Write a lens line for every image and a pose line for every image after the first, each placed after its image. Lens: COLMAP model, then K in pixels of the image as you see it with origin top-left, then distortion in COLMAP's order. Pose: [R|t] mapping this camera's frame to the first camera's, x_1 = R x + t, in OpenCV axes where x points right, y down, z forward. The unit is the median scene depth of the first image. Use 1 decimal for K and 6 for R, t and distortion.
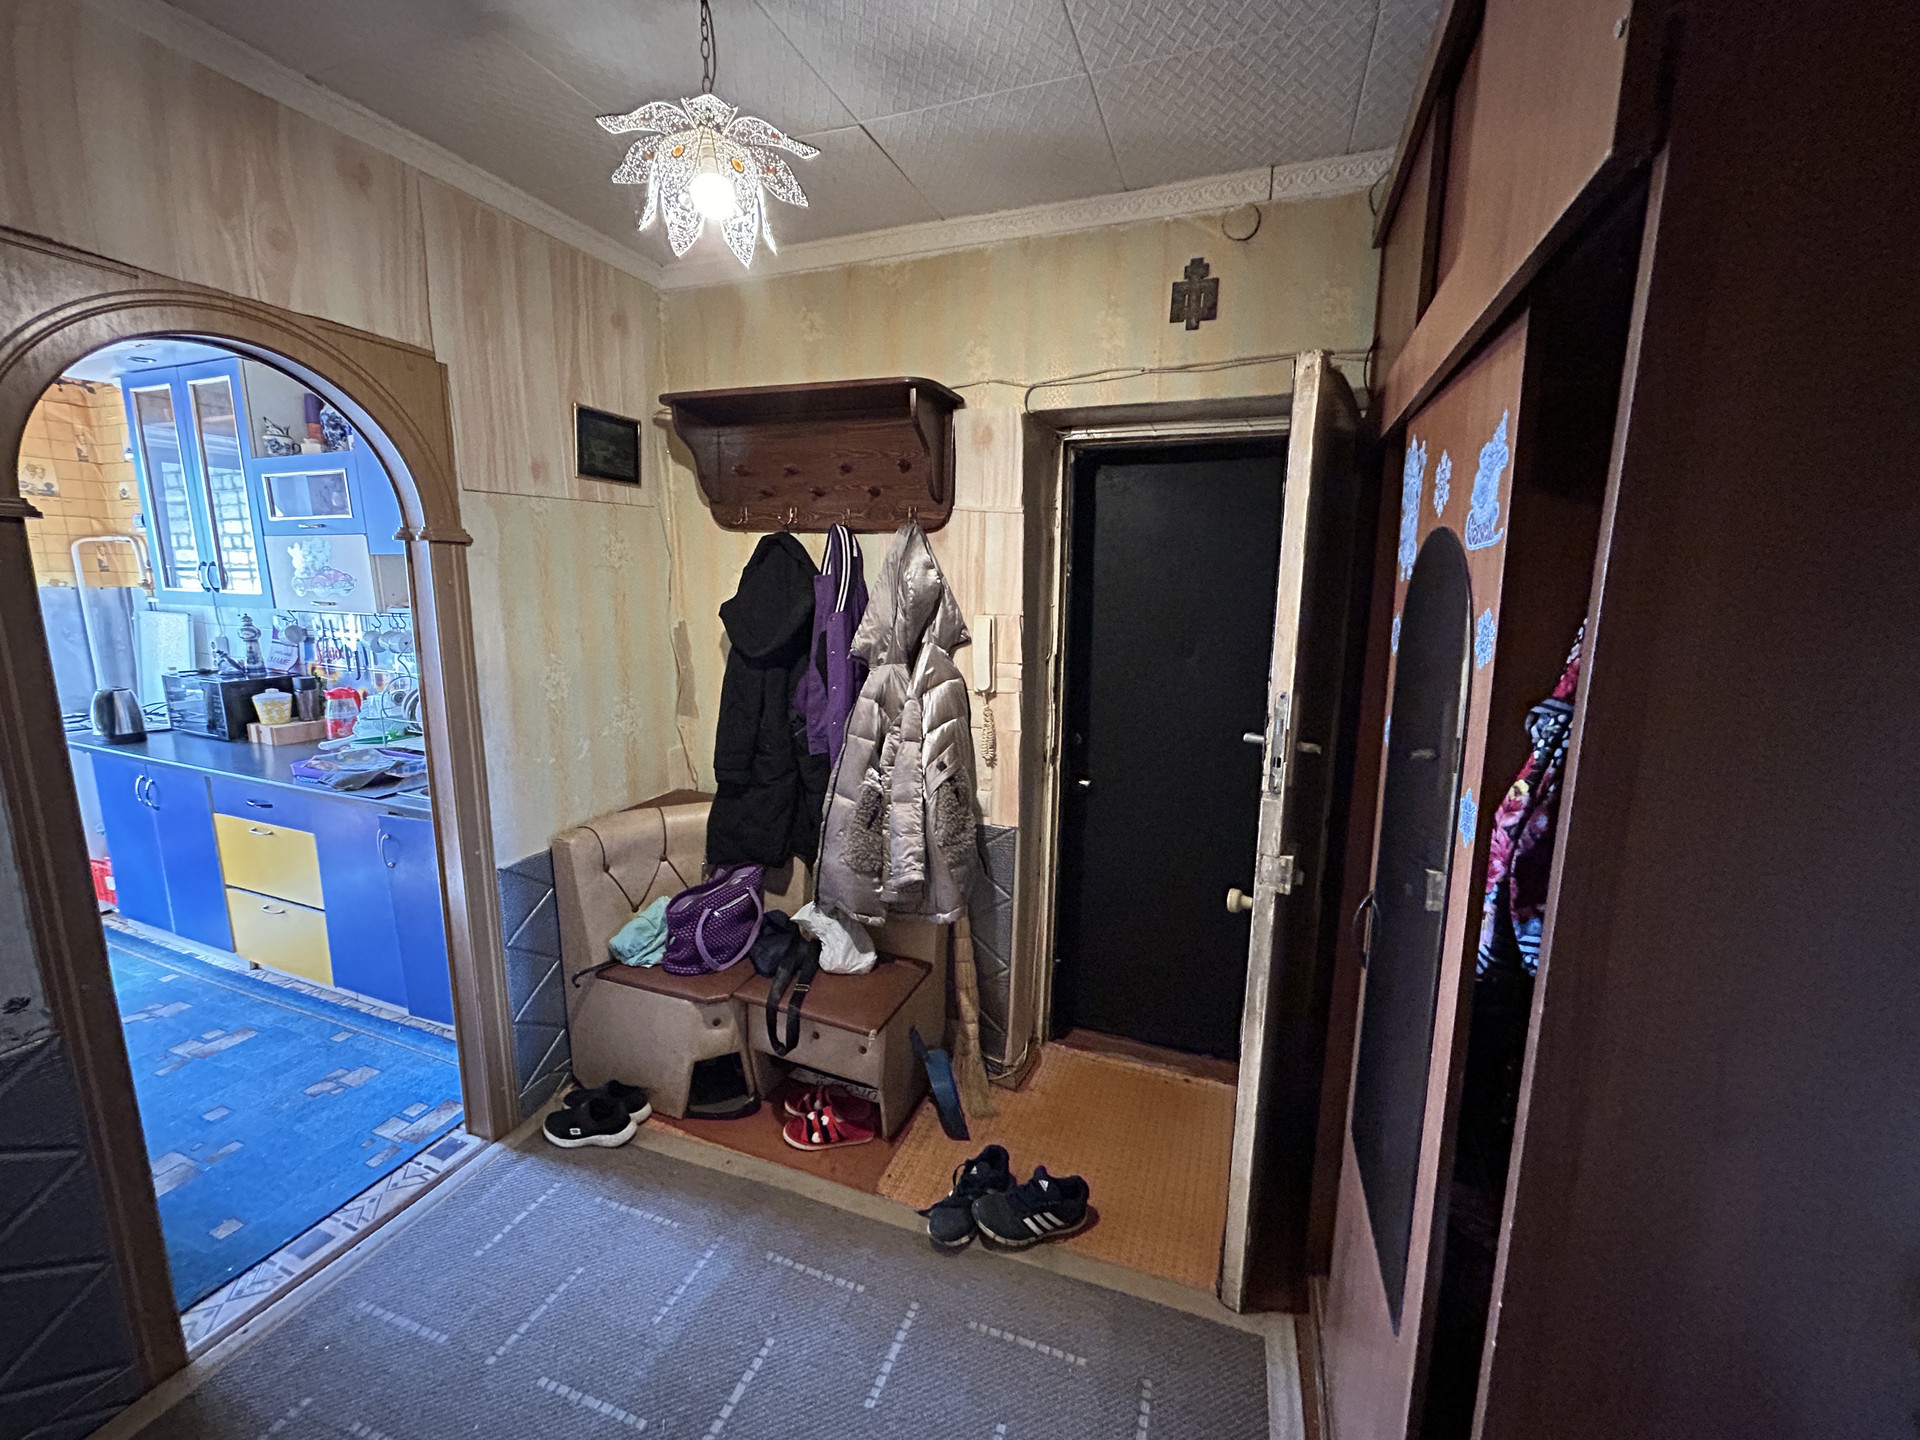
lens RADIAL K [[768.6, 0, 958.6], [0, 768.6, 716.6], [0, 0, 1]] dist [0.000950, -0.000046]
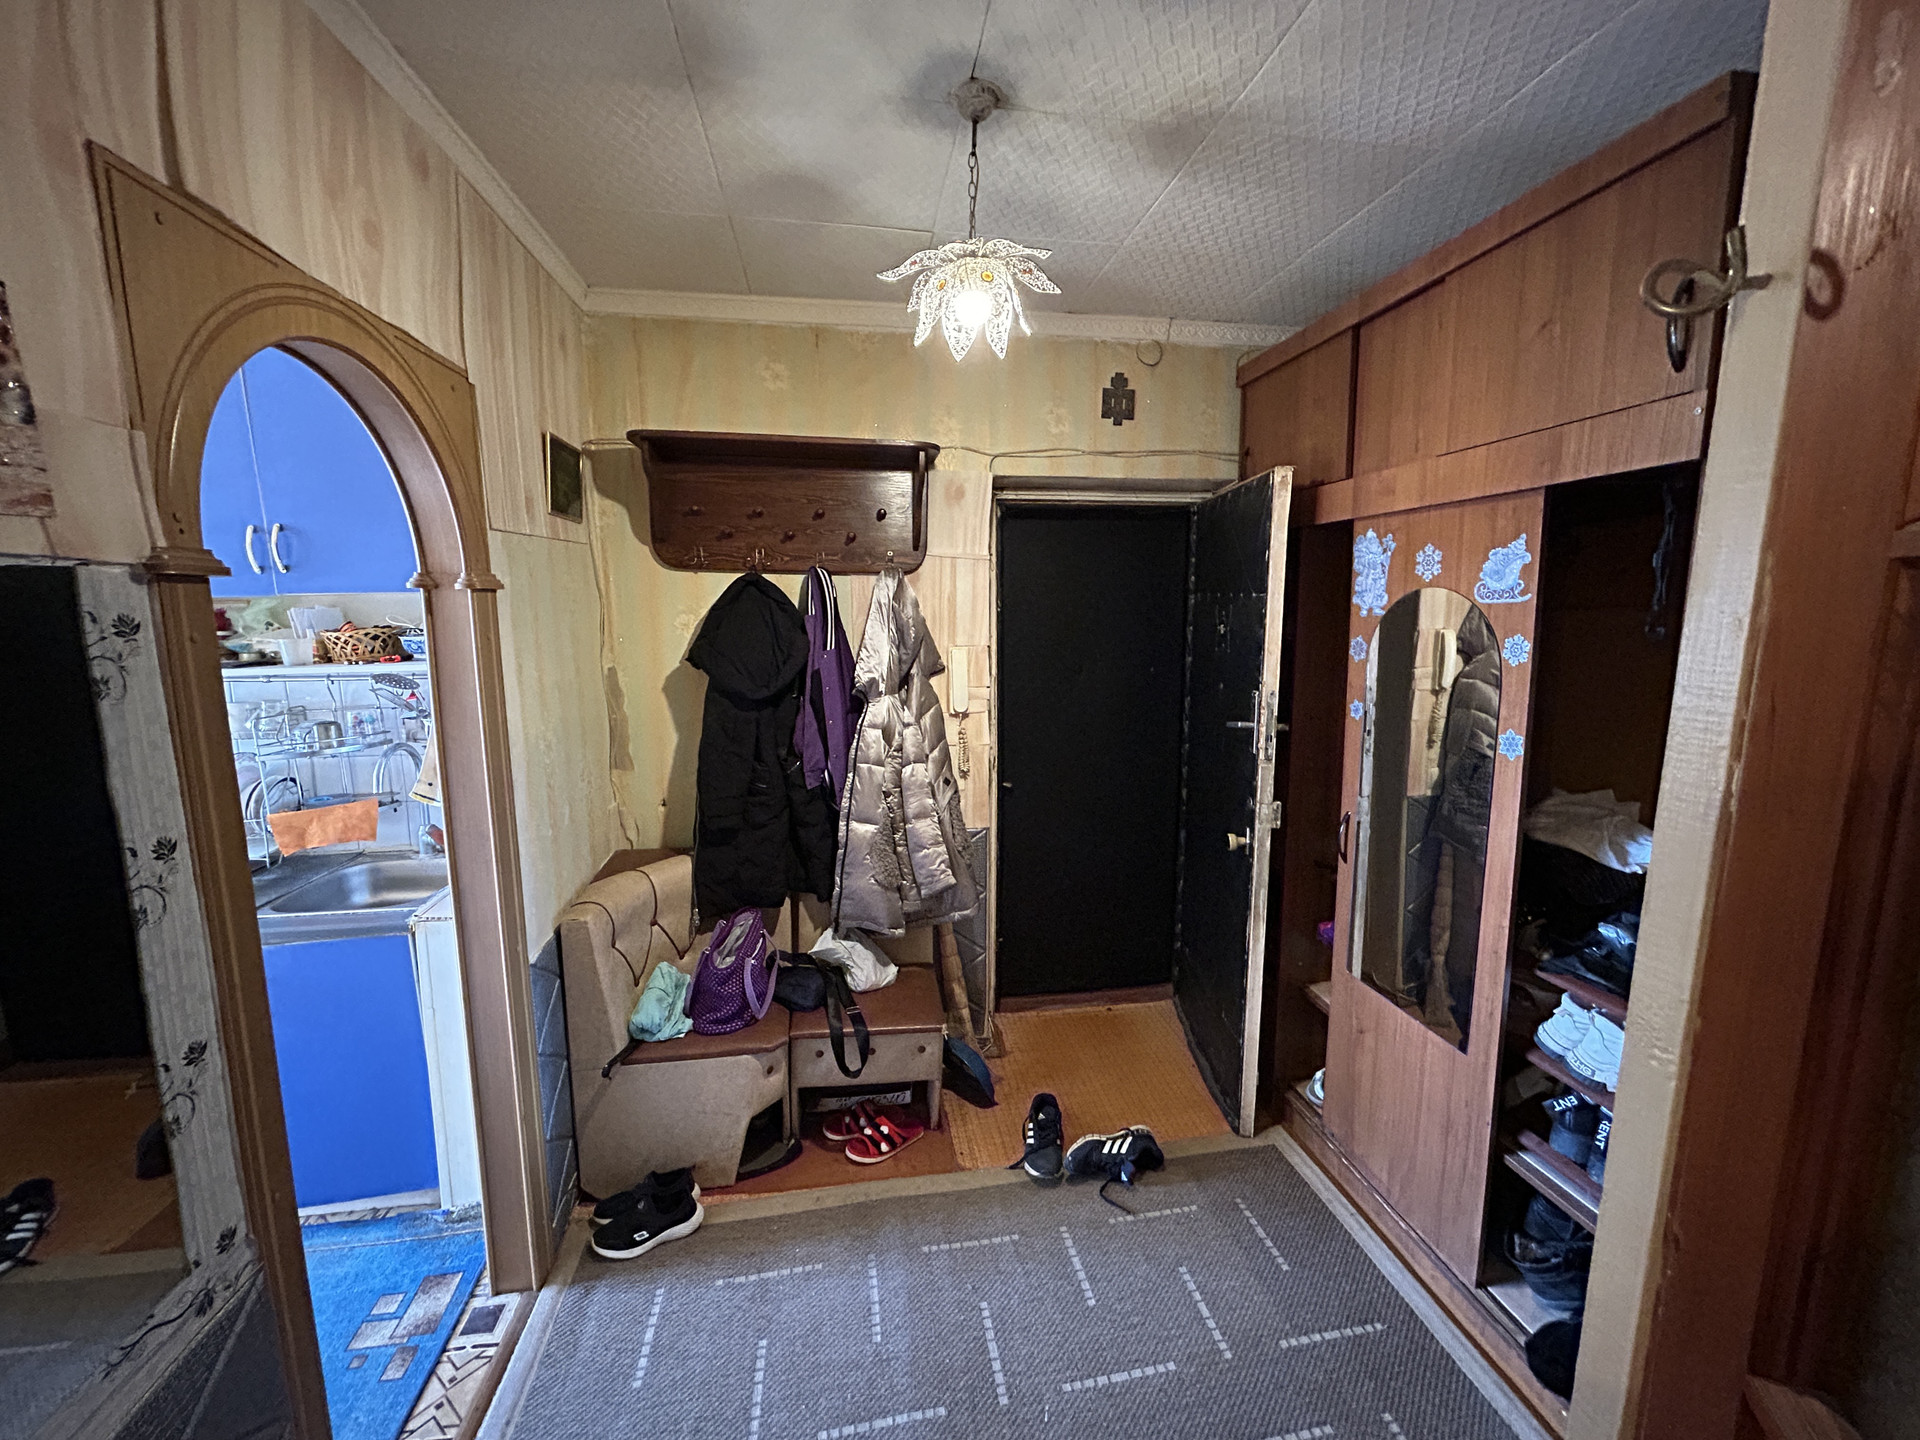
lens RADIAL K [[768.6, 0, 957.1], [0, 768.6, 717.2], [0, 0, 1]] dist [0.000950, -0.000046]
pose [[0.869937, -0.088187, 0.485214, -0.532208], [0.100850, 0.994902, 0.000009, -0.027312], [-0.482741, 0.048926, 0.874396, 0.001600]]
